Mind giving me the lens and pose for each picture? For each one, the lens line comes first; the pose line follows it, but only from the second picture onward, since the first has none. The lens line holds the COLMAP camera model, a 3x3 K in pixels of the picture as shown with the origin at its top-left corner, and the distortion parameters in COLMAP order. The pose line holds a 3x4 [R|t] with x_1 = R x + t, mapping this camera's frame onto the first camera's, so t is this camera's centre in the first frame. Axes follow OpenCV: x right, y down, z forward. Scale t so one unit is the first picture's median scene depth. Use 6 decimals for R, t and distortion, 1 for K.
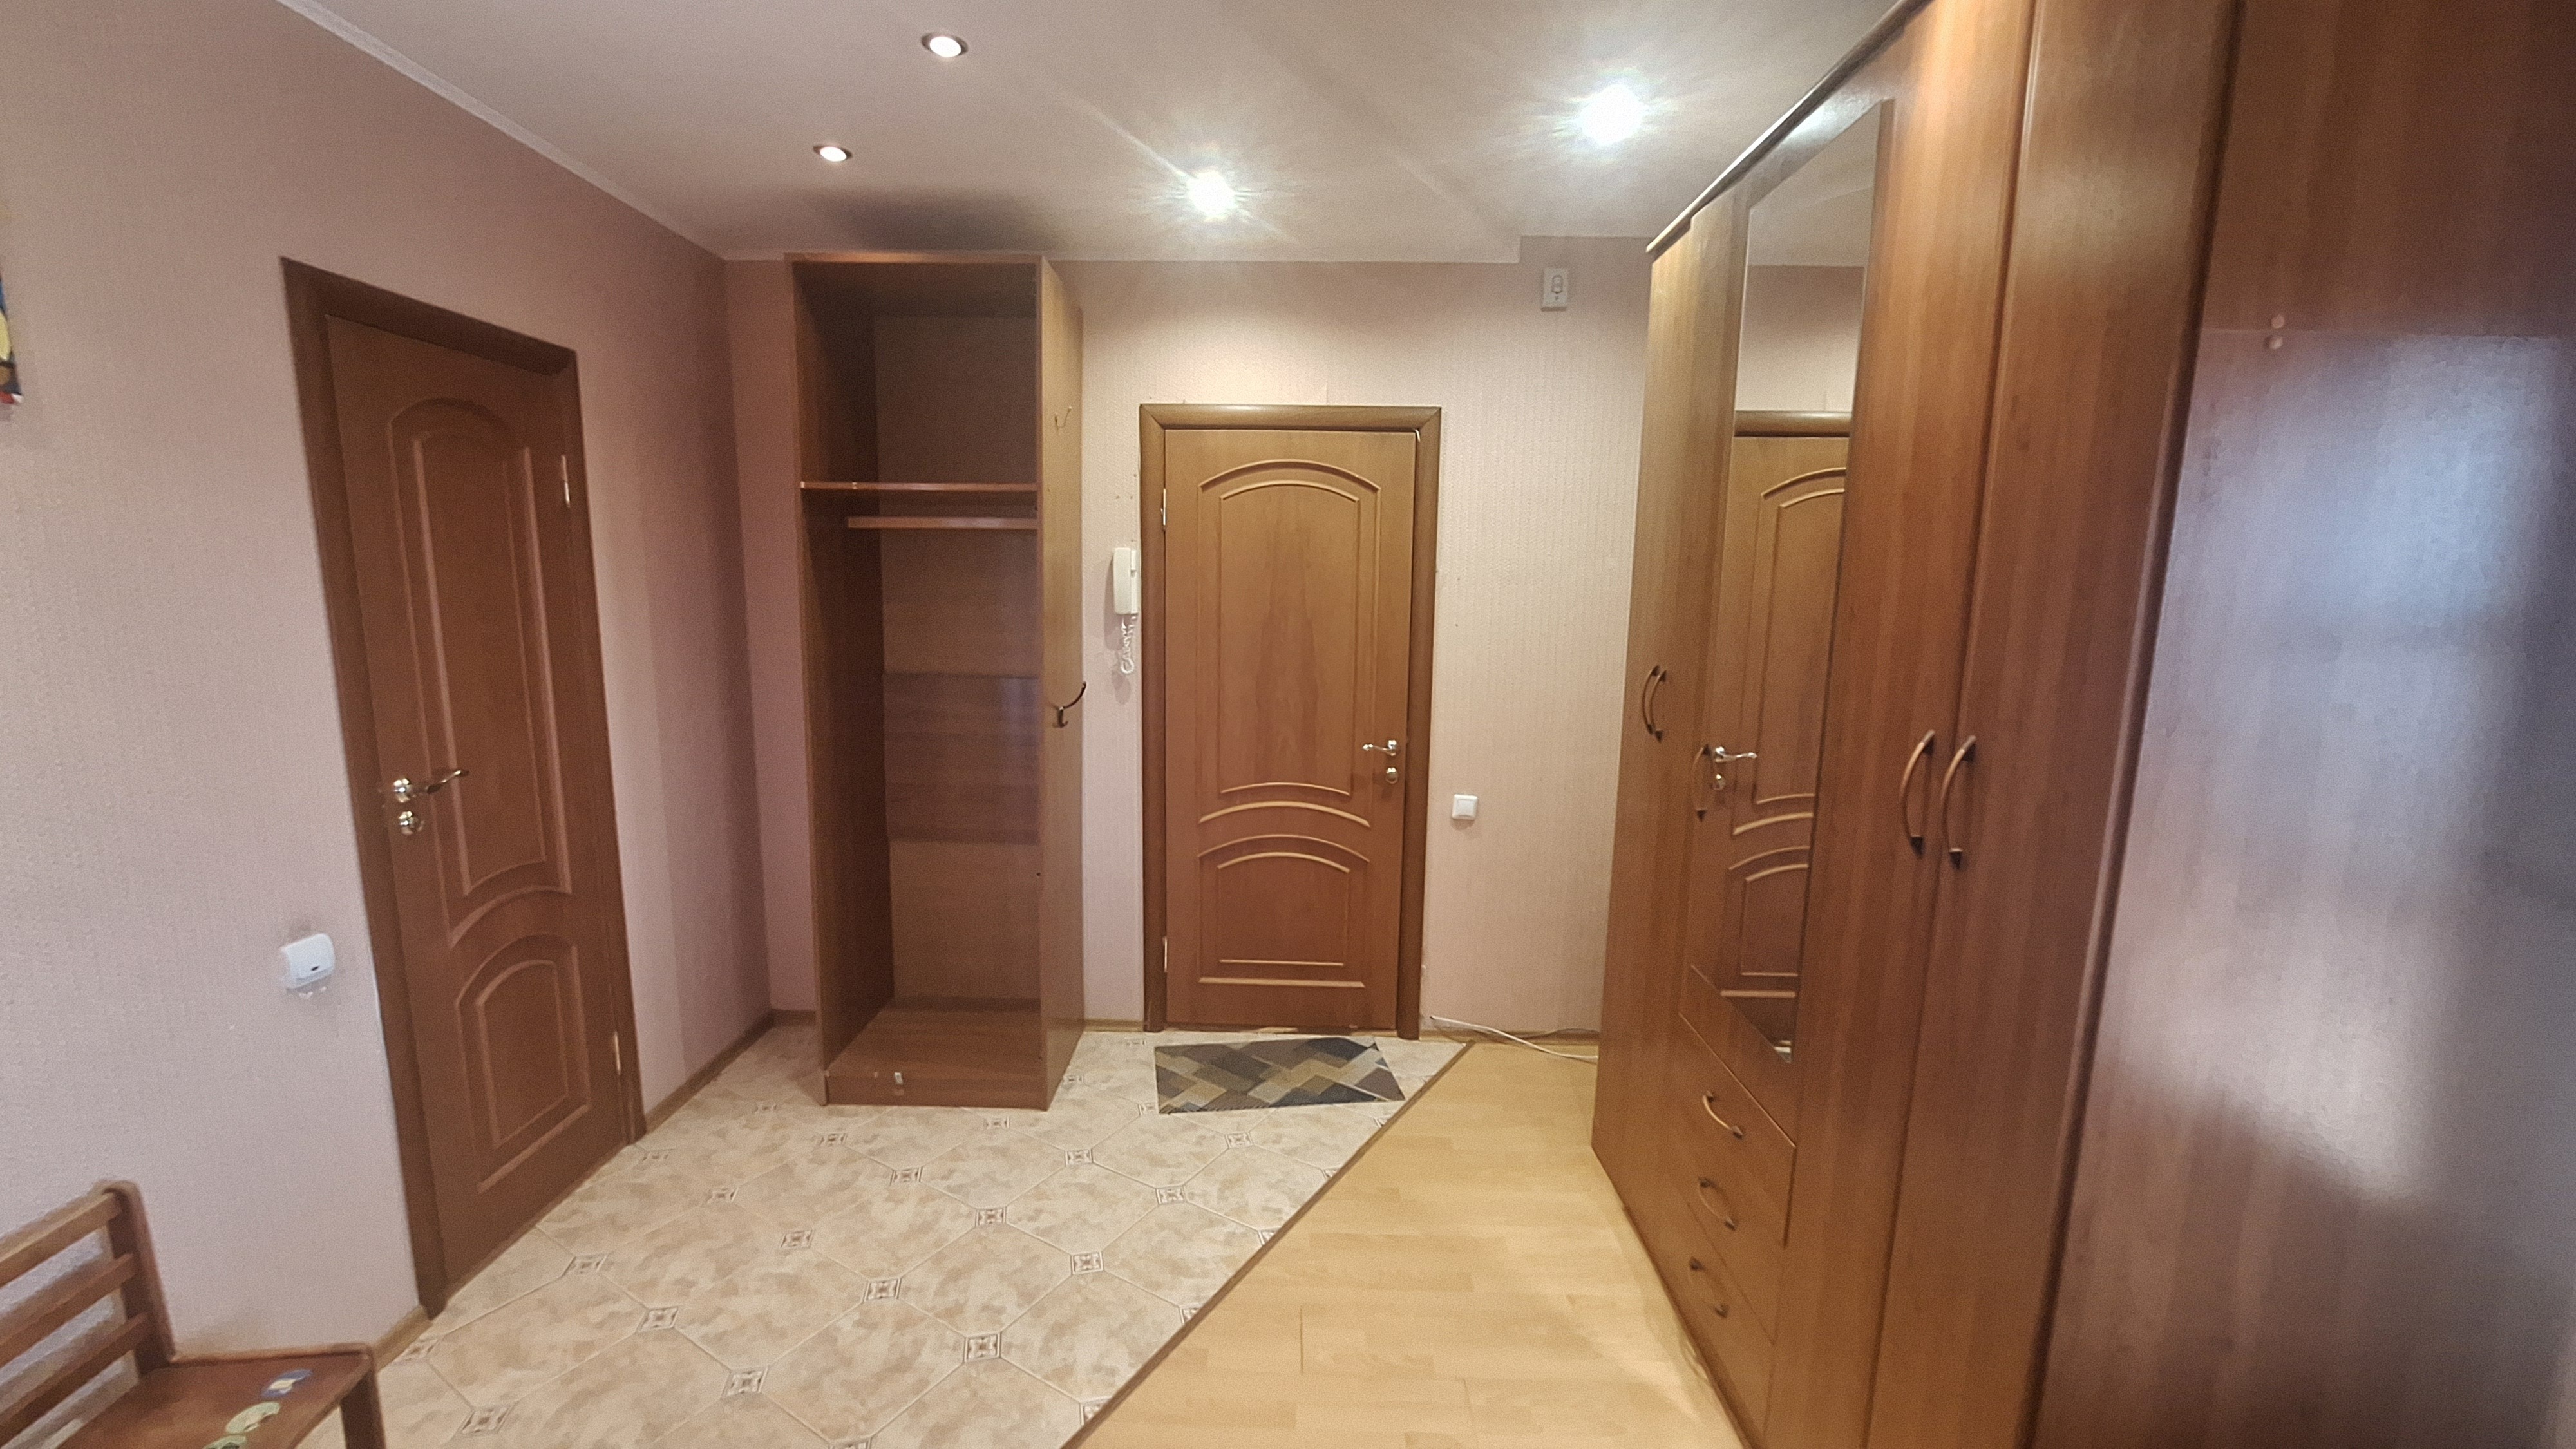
lens RADIAL K [[1025.3, 0, 1276.6], [0, 1025.3, 738.9], [0, 0, 1]] dist [-0.012348, 0.003636]
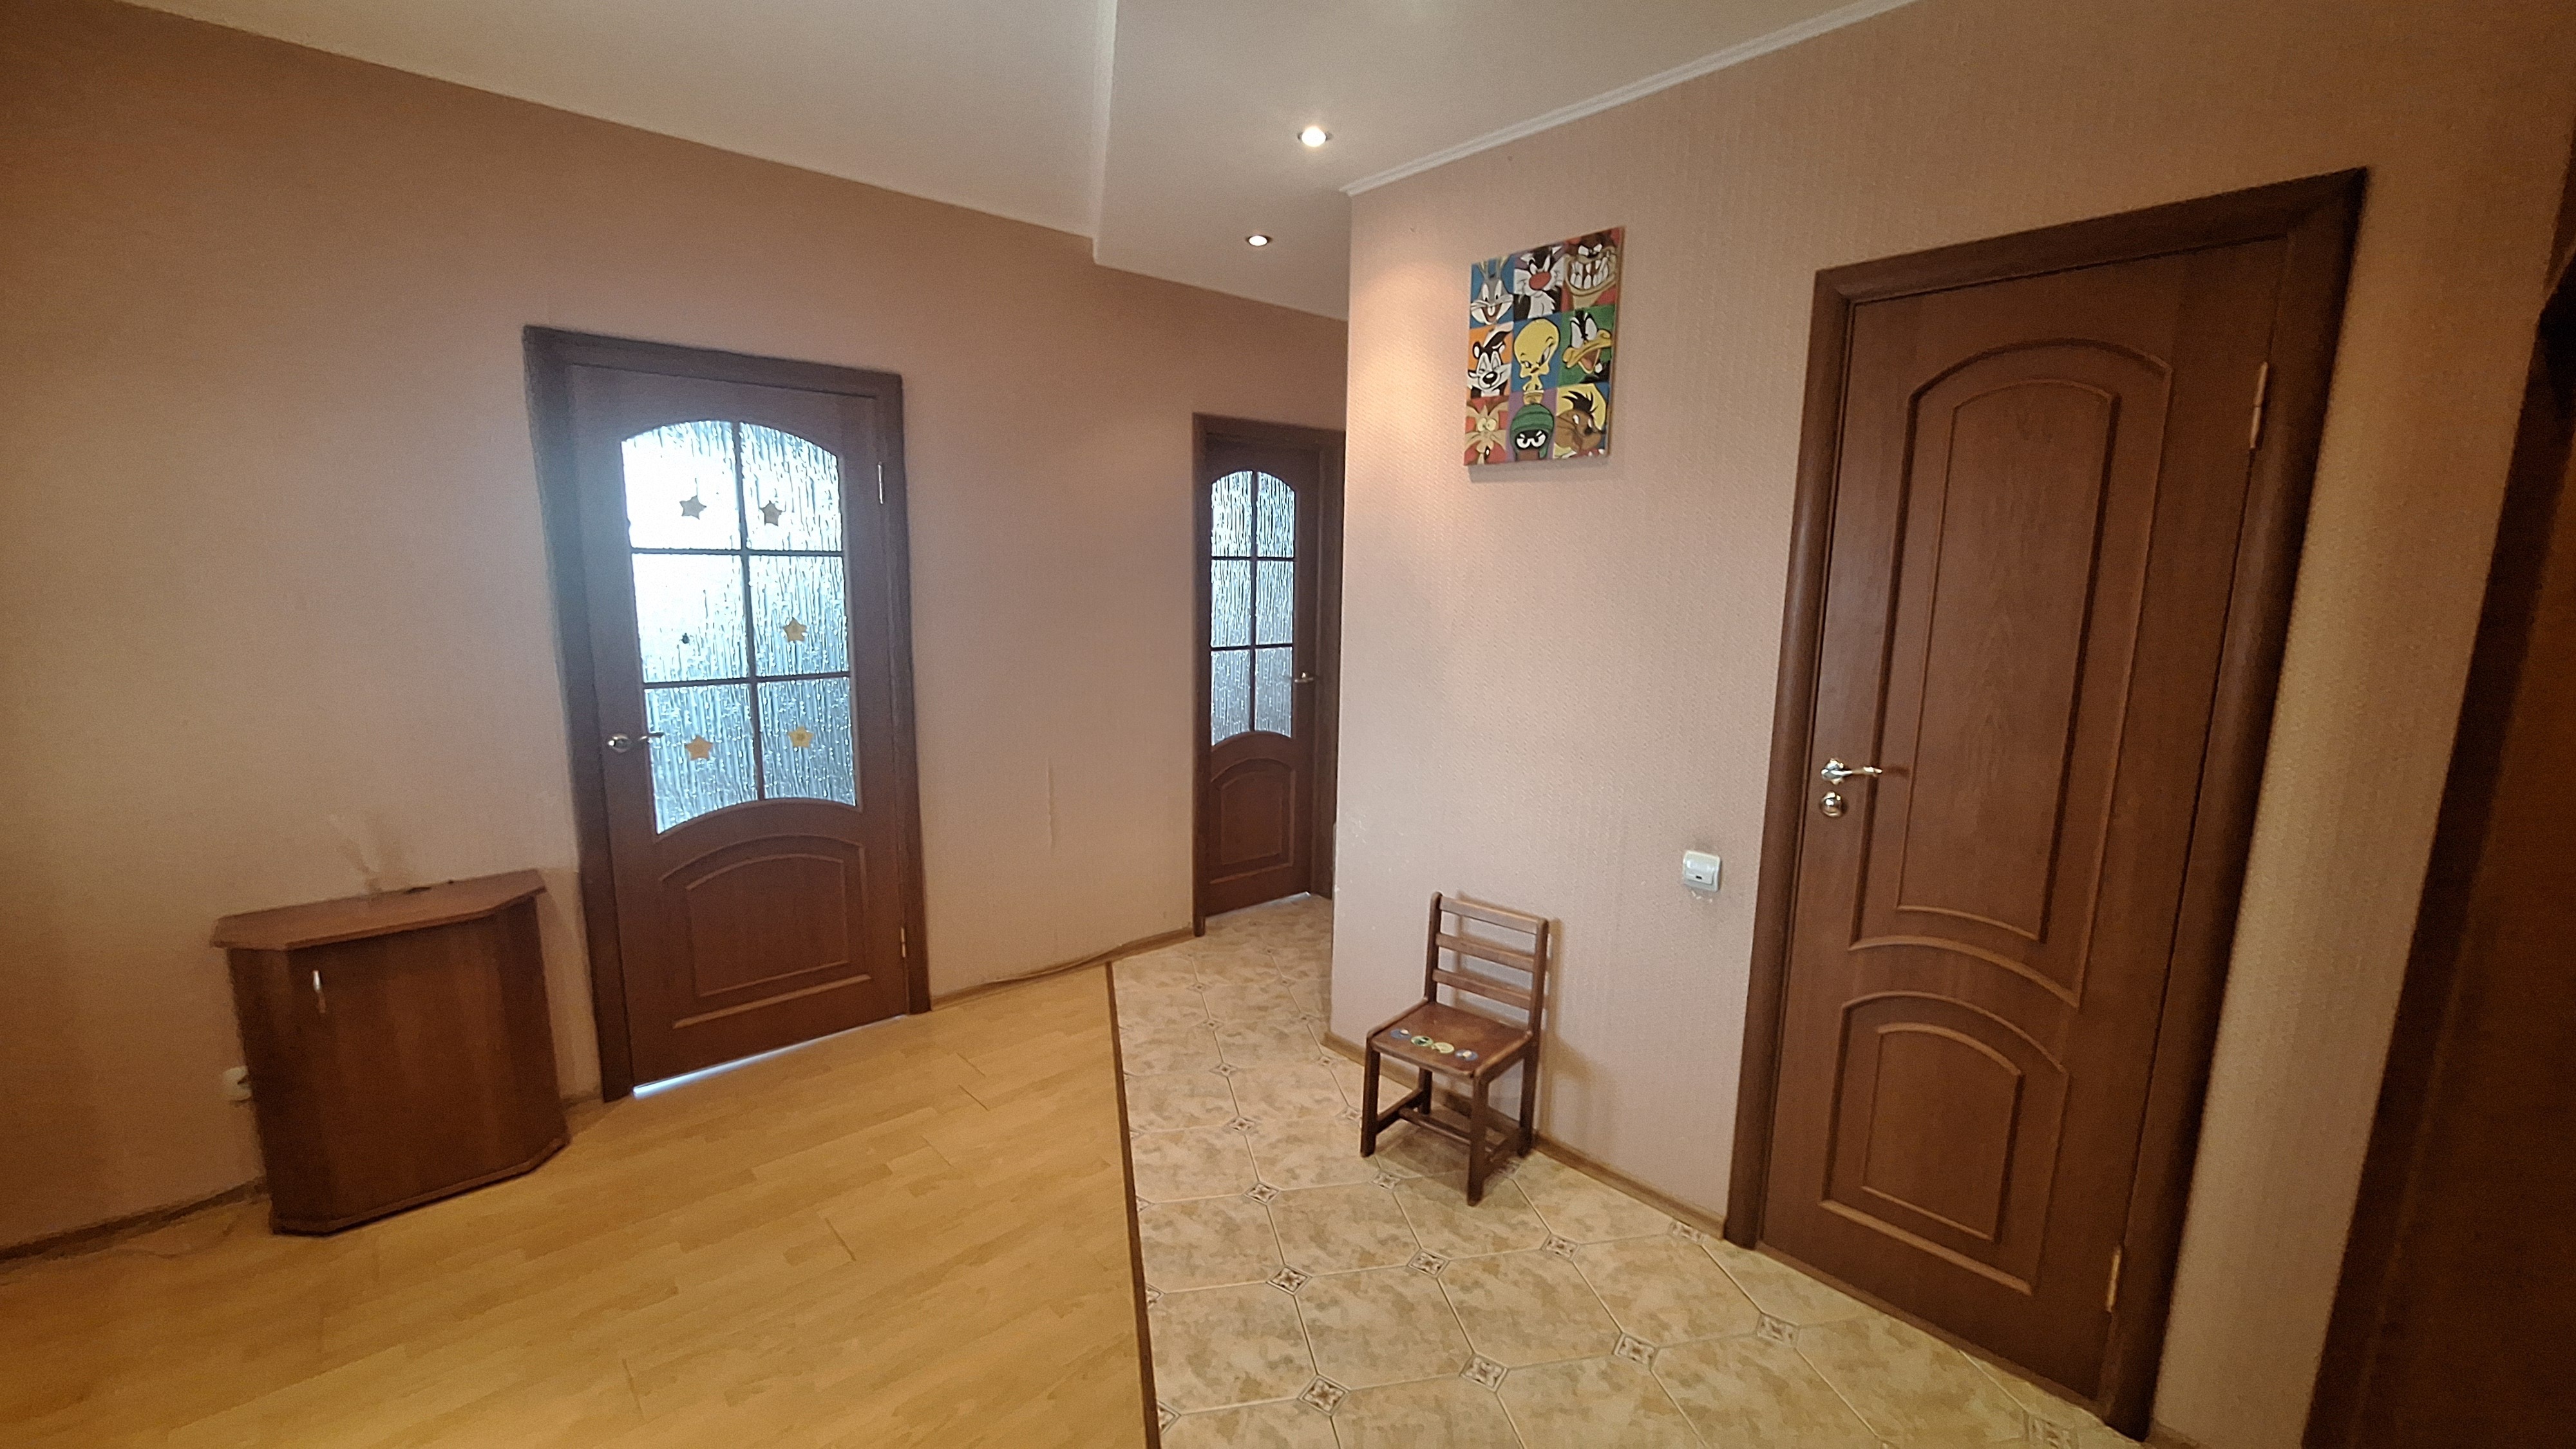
lens RADIAL K [[1025.3, 0, 1272.0], [0, 1025.3, 742.2], [0, 0, 1]] dist [-0.012348, 0.003636]
pose [[-0.737853, 0.089493, -0.669002, 0.169867], [-0.126197, 0.955401, 0.266990, -0.134828], [0.663059, 0.281425, -0.693652, 1.009514]]
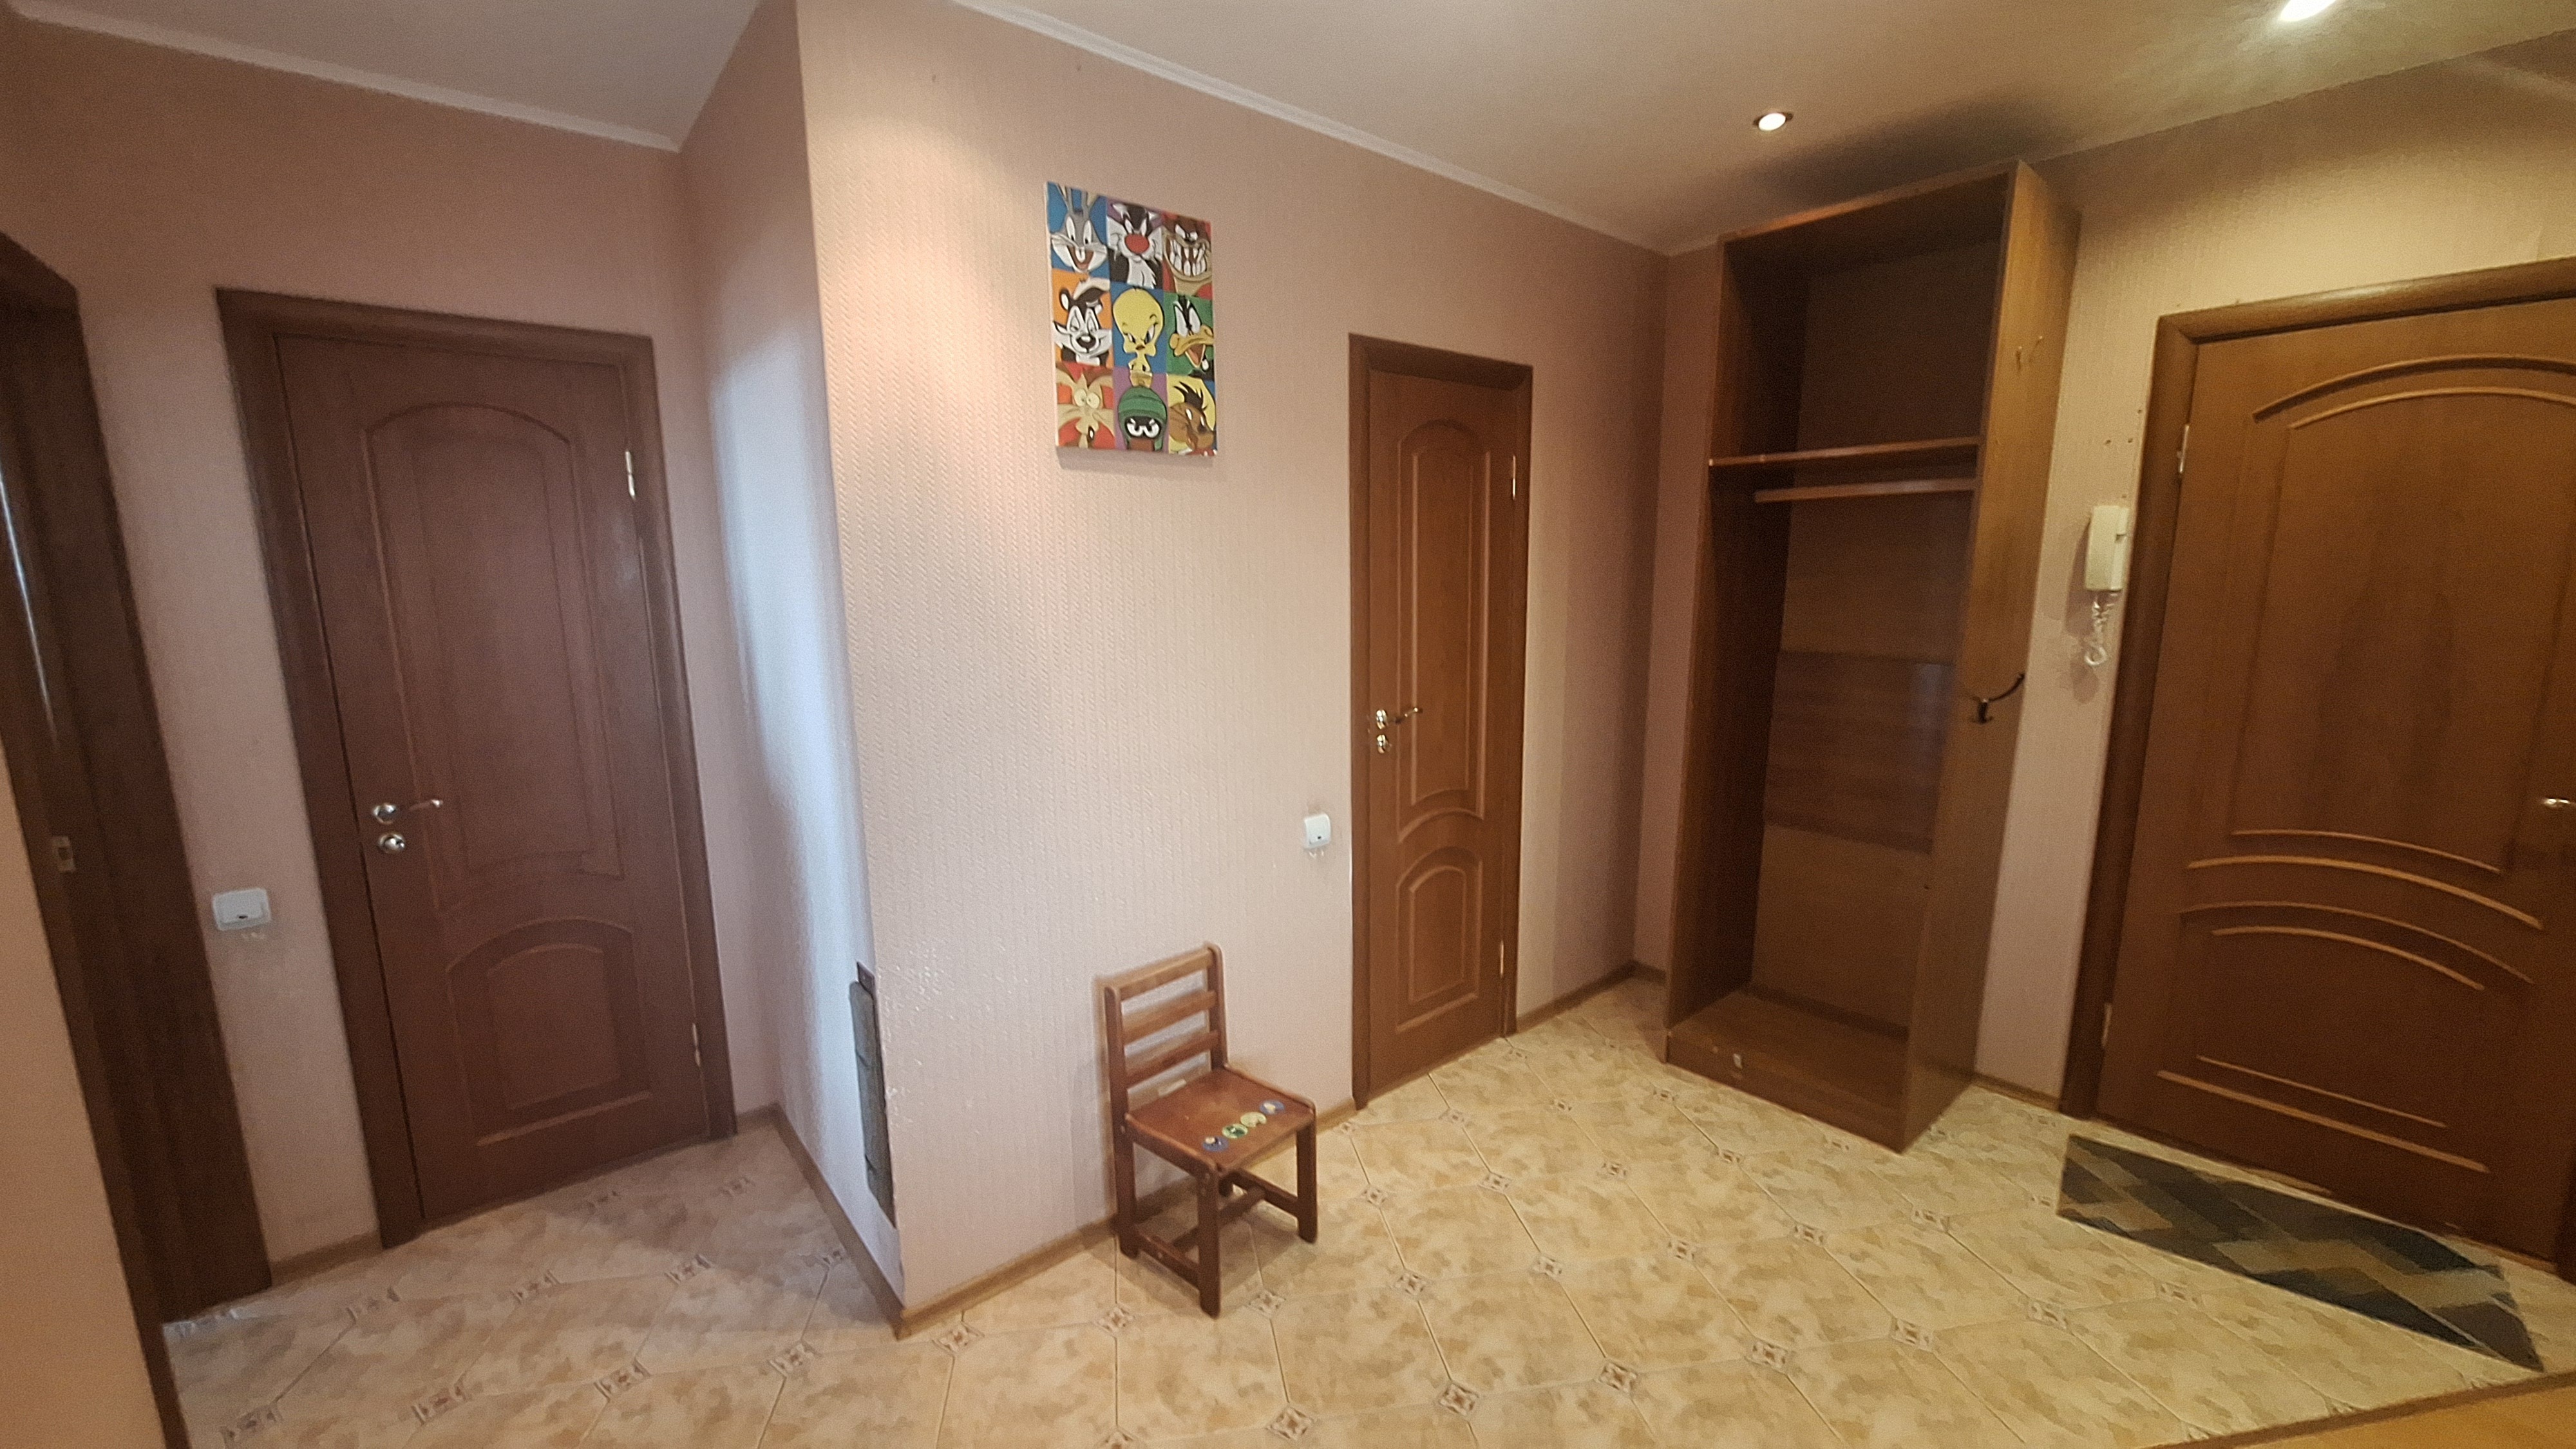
lens RADIAL K [[1025.3, 0, 1264.8], [0, 1025.3, 739.2], [0, 0, 1]] dist [-0.012348, 0.003636]
pose [[0.649248, 0.107924, -0.752881, 0.047563], [-0.093625, 0.993693, 0.061706, 0.005768], [0.754792, 0.030427, 0.655258, -0.000679]]
